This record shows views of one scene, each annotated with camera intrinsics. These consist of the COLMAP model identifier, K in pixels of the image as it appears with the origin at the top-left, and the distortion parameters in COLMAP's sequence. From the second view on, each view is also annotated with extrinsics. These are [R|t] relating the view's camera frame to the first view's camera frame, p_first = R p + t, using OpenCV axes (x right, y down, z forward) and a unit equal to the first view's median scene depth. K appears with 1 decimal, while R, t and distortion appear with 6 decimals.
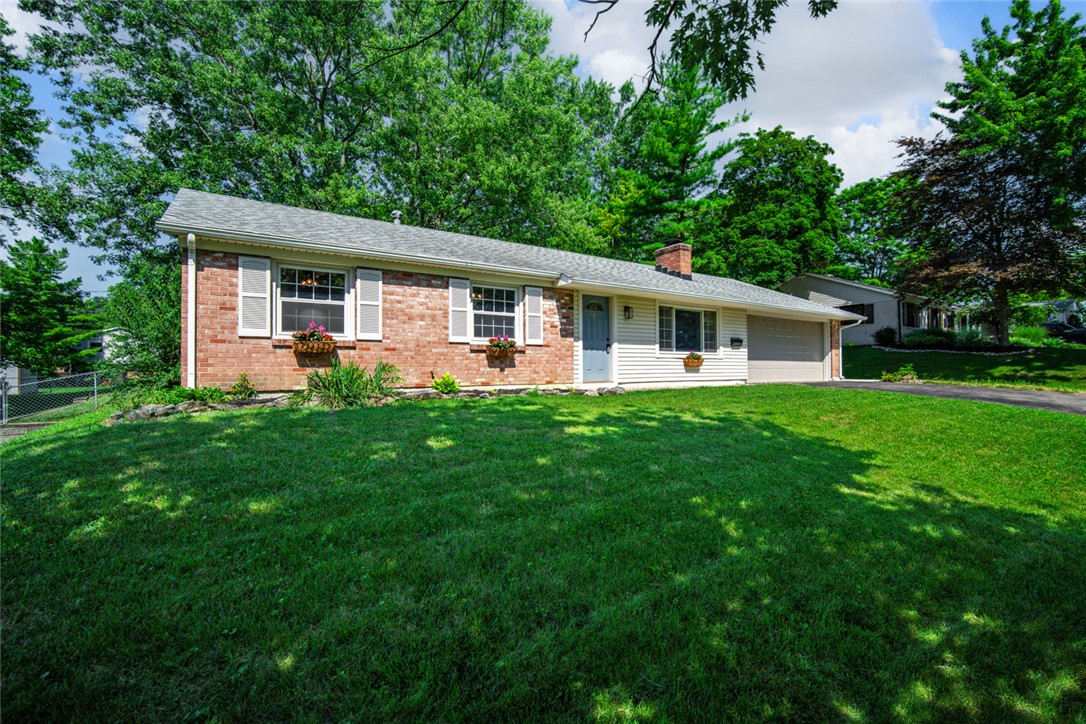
lens RADIAL K [[485.4, 0, 543.0], [0, 485.4, 362.0], [0, 0, 1]] dist [-0.008335, 0.000260]
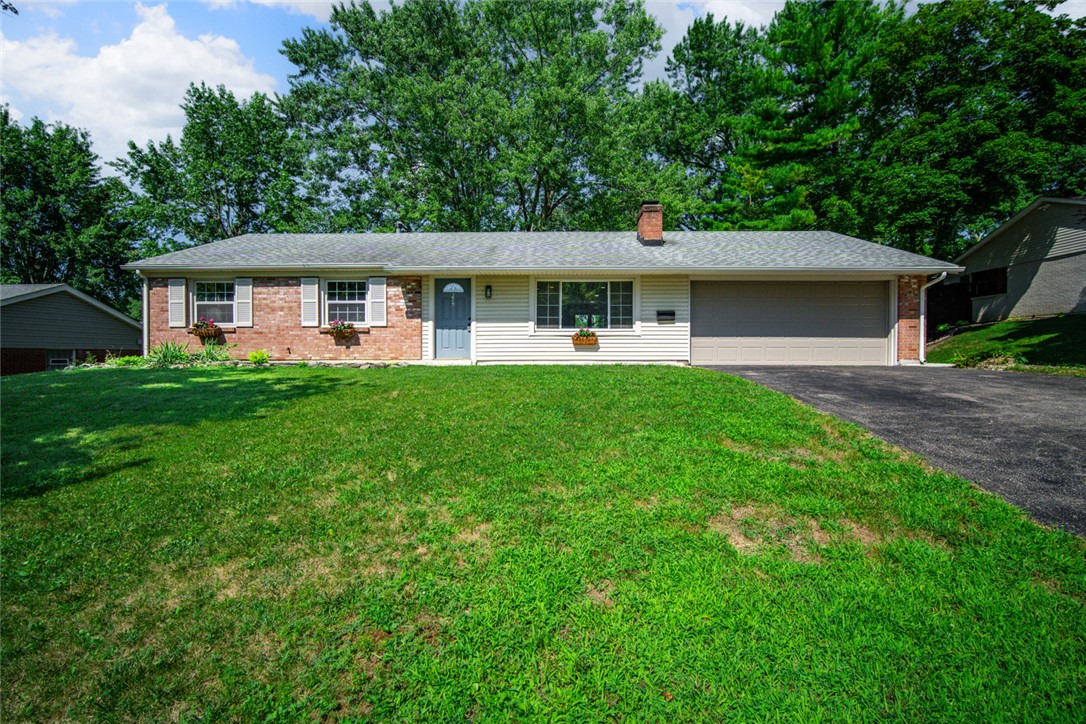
lens RADIAL K [[485.4, 0, 543.0], [0, 485.4, 362.0], [0, 0, 1]] dist [-0.008335, 0.000260]
pose [[0.816868, 0.010884, -0.576722, 0.942745], [0.005892, 0.999612, 0.027210, 0.020645], [0.576794, -0.025626, 0.816487, 0.253004]]
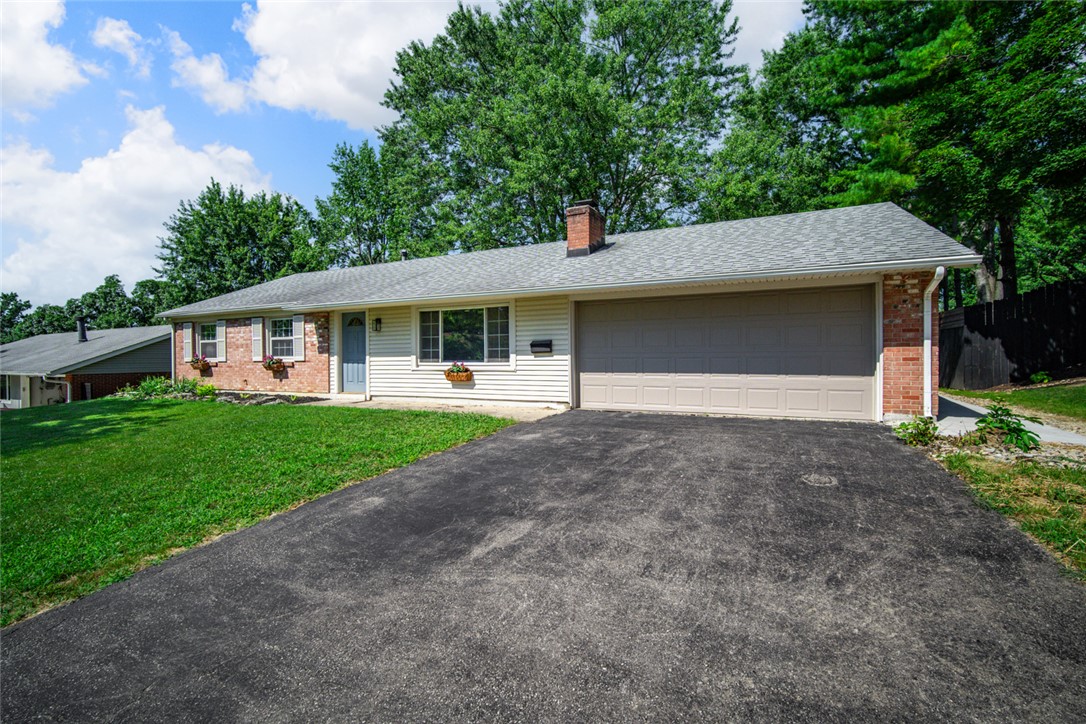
lens RADIAL K [[485.4, 0, 543.0], [0, 485.4, 362.0], [0, 0, 1]] dist [-0.008335, 0.000260]
pose [[0.497647, 0.010054, -0.867321, 1.316982], [0.020708, 0.999510, 0.023468, -0.046553], [0.867132, -0.029639, 0.497195, 0.878606]]
